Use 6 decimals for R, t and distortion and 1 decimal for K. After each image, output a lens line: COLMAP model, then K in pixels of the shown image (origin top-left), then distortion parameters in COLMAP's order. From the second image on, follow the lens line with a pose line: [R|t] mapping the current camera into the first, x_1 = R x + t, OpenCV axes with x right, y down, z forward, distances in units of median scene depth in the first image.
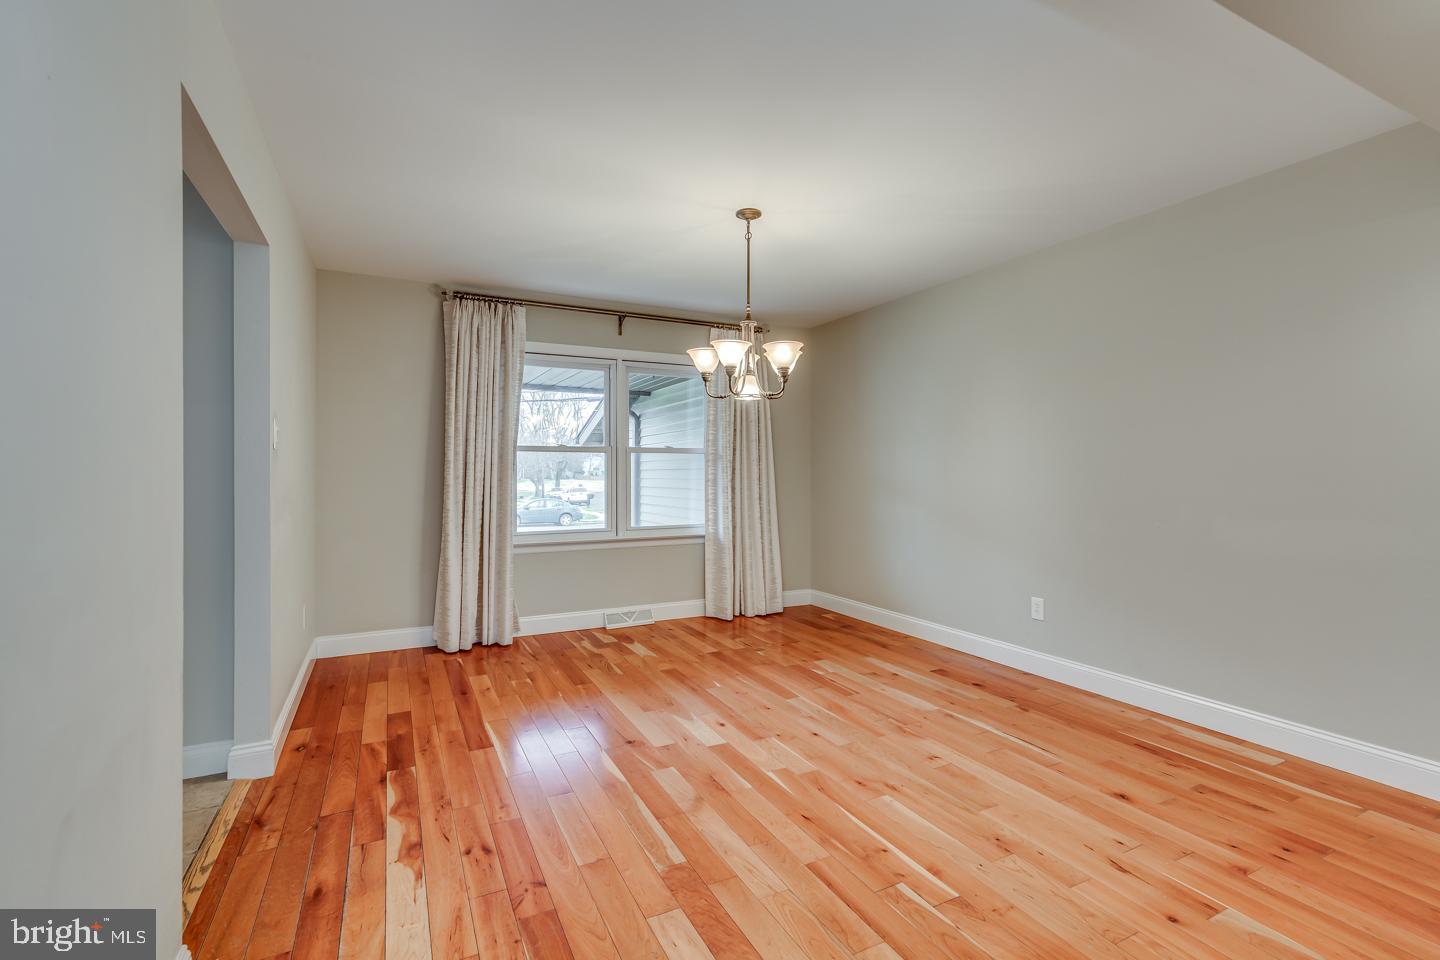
lens RADIAL K [[645.4, 0, 717.2], [0, 645.4, 476.8], [0, 0, 1]] dist [0.007090, -0.002062]
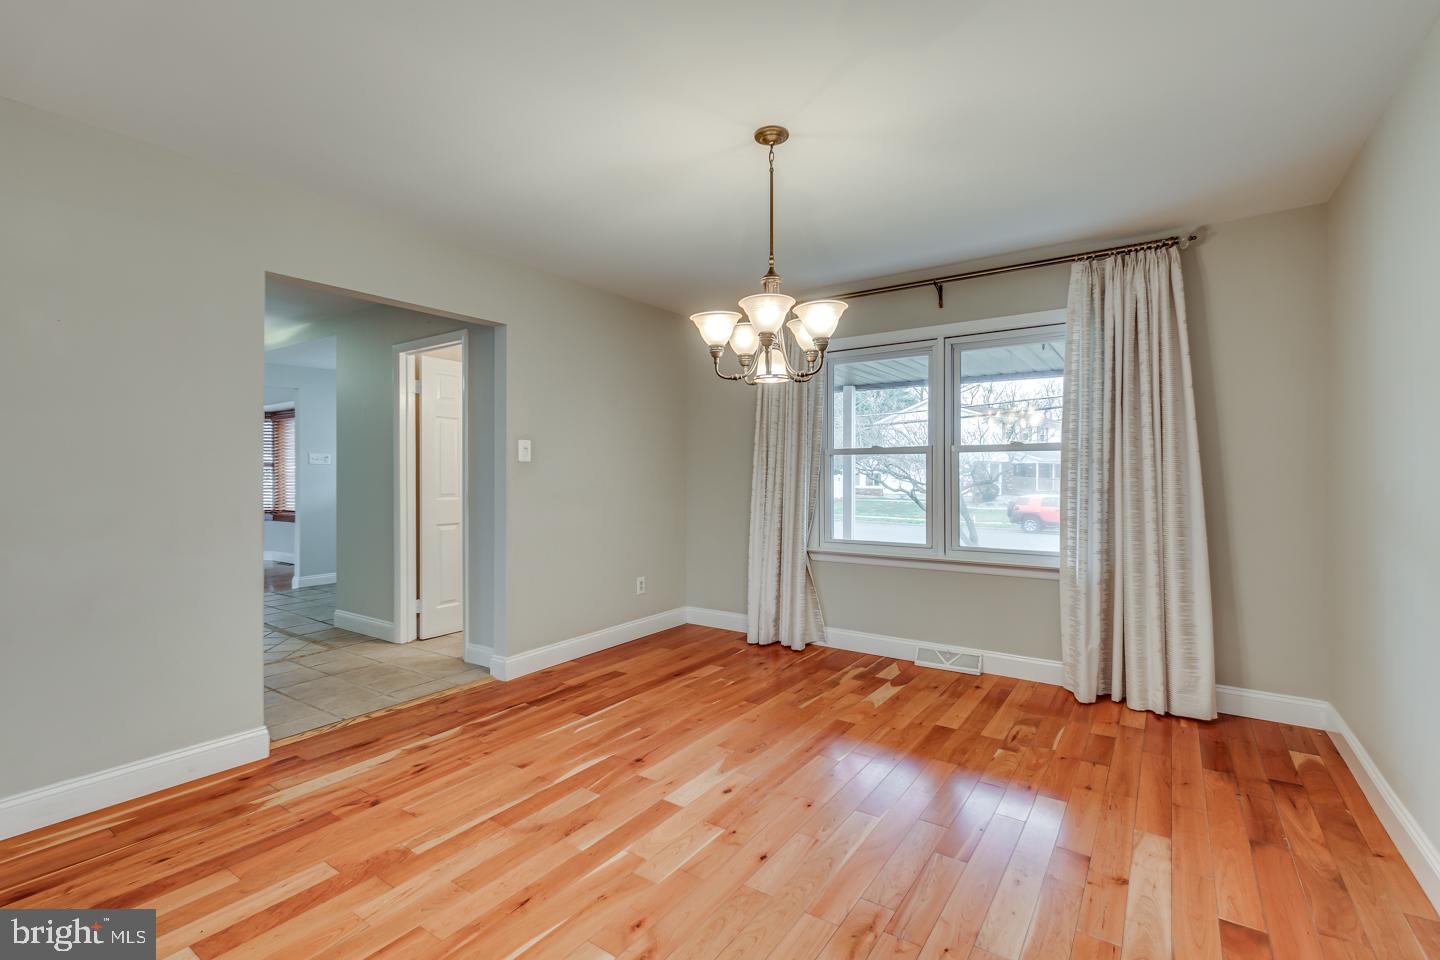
lens RADIAL K [[645.4, 0, 719.7], [0, 645.4, 484.0], [0, 0, 1]] dist [0.007090, -0.002062]
pose [[0.474512, 0.011015, -0.880180, 0.656648], [-0.004925, 0.999939, 0.009859, -0.007911], [0.880236, -0.000343, 0.474537, 0.561814]]
